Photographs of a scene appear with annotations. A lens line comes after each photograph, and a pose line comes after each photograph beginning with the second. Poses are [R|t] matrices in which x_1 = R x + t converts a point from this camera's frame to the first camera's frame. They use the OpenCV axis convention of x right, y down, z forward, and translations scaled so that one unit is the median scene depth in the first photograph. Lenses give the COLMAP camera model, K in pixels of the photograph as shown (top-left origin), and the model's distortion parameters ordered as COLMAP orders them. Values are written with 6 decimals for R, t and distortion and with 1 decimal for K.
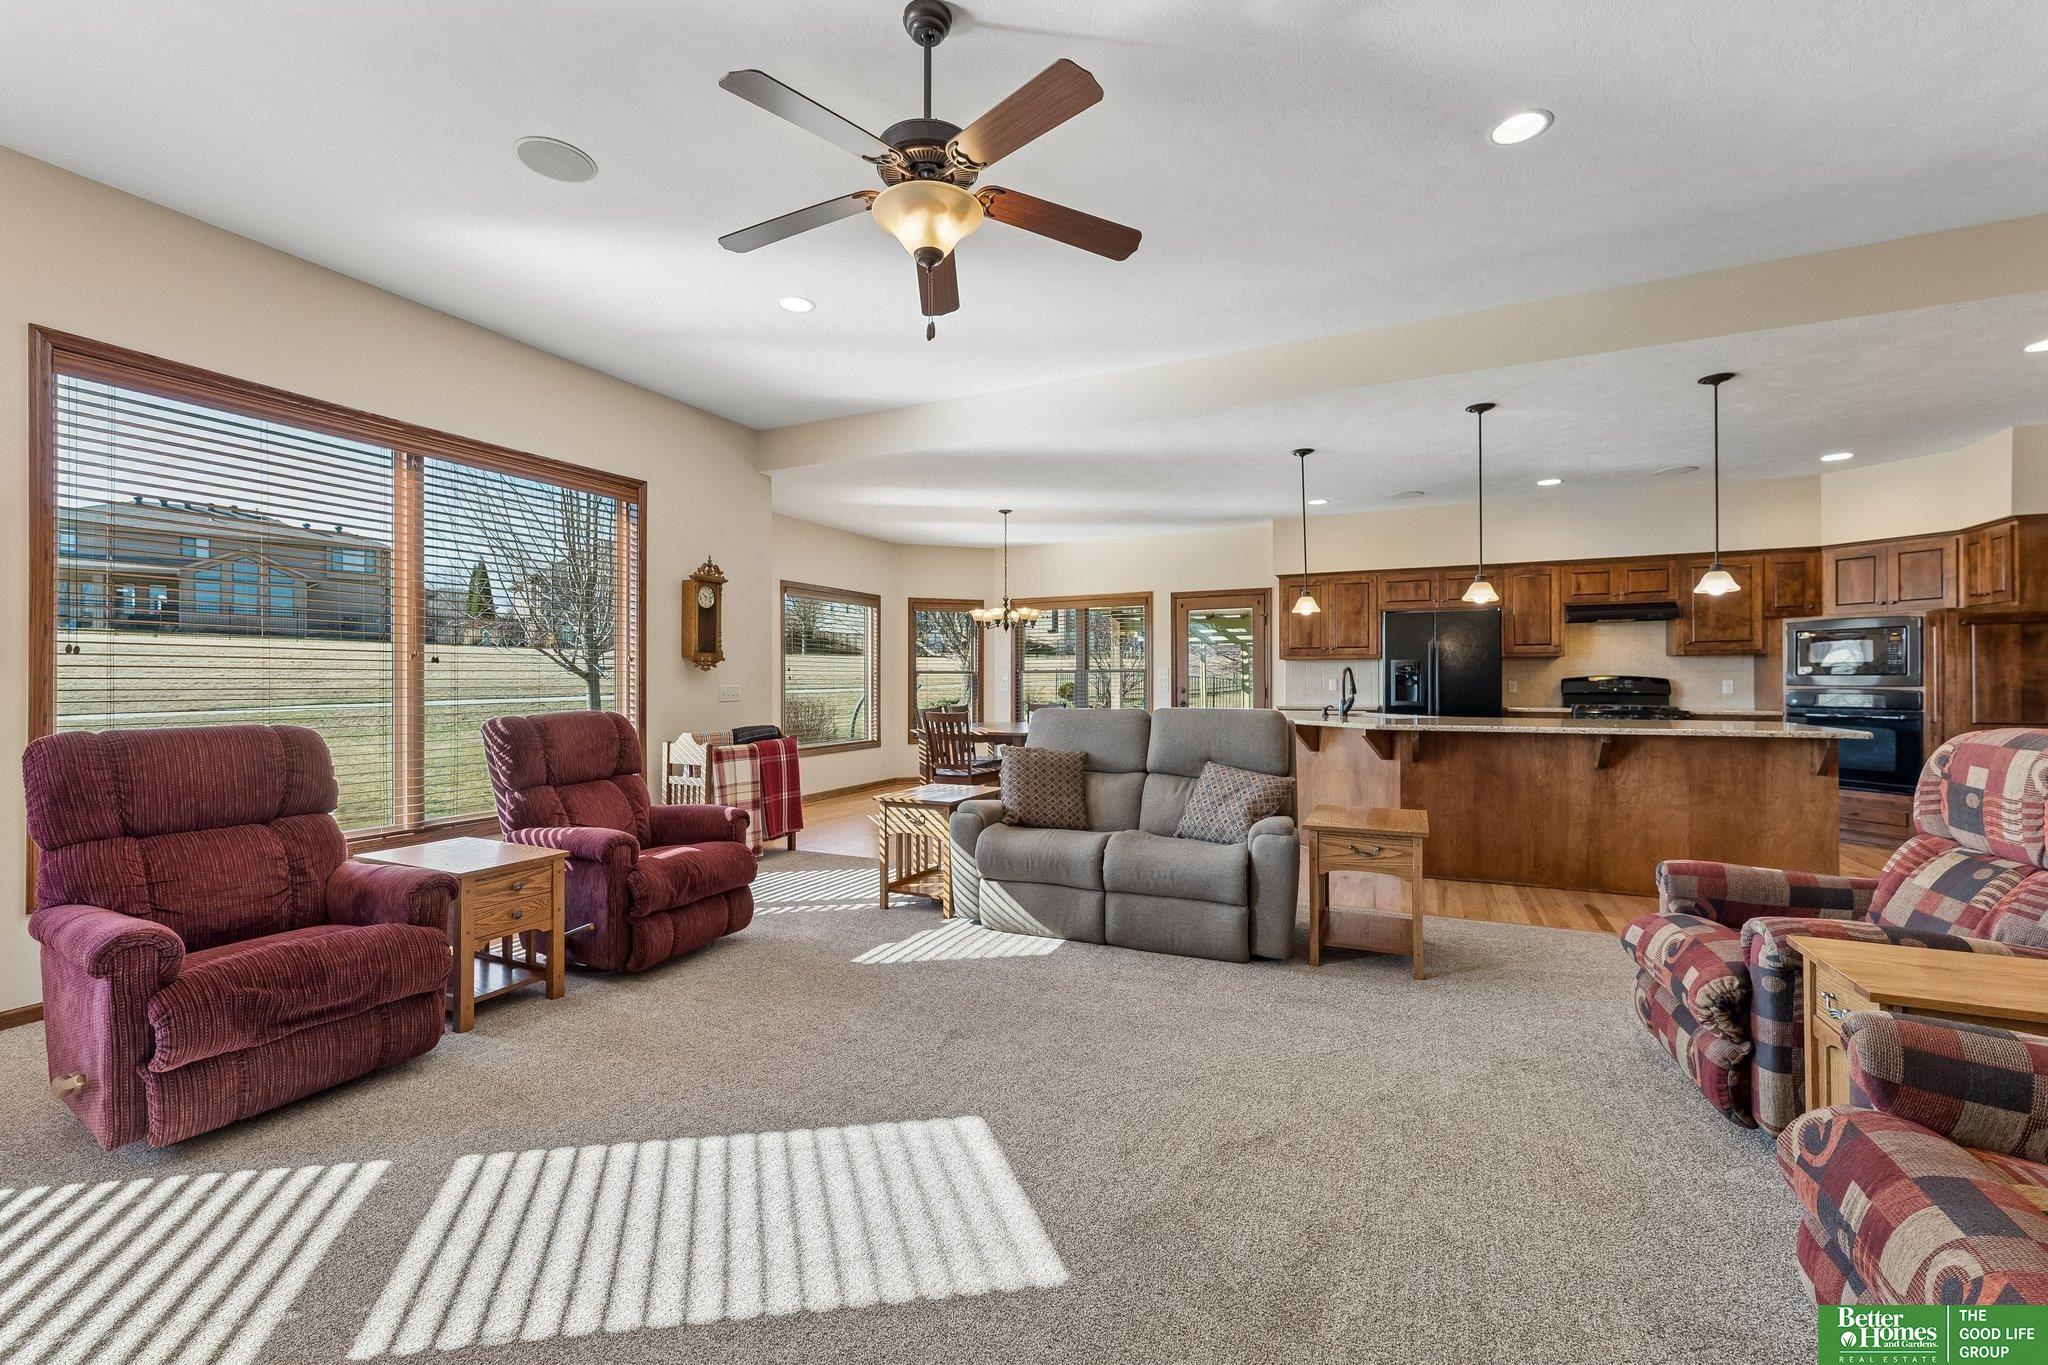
lens RADIAL K [[838.6, 0, 1020.3], [0, 838.6, 680.4], [0, 0, 1]] dist [0.001402, 0.000241]
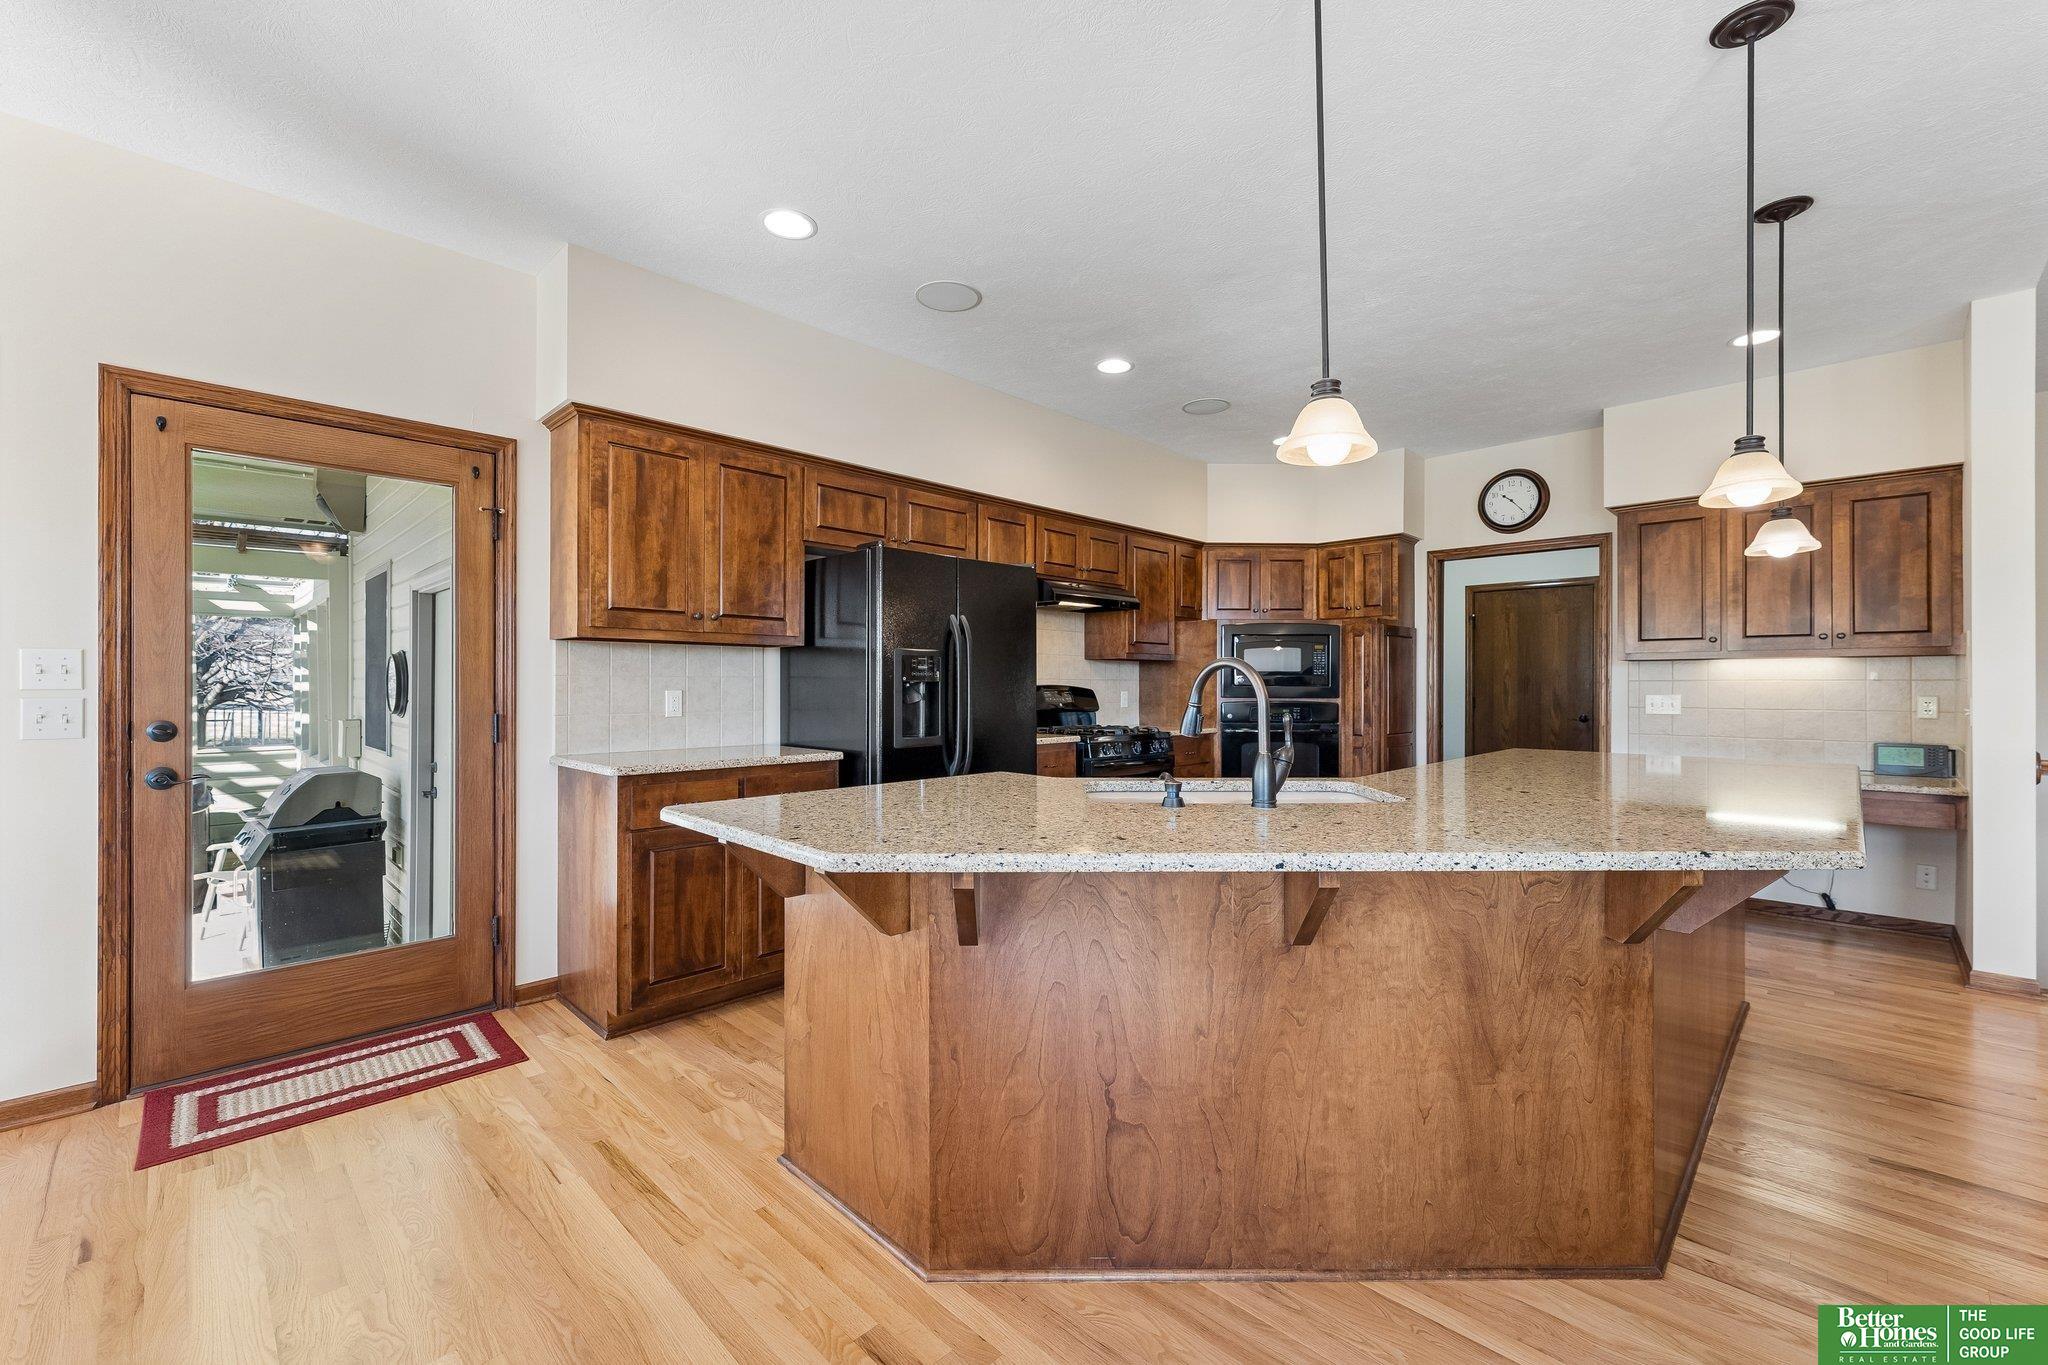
lens RADIAL K [[838.6, 0, 1022.6], [0, 838.6, 690.2], [0, 0, 1]] dist [0.001402, 0.000241]
pose [[0.337653, 0.001478, 0.941270, 0.035516], [0.002390, 0.999994, -0.002428, -0.000177], [-0.941268, 0.003069, 0.337647, 0.801096]]
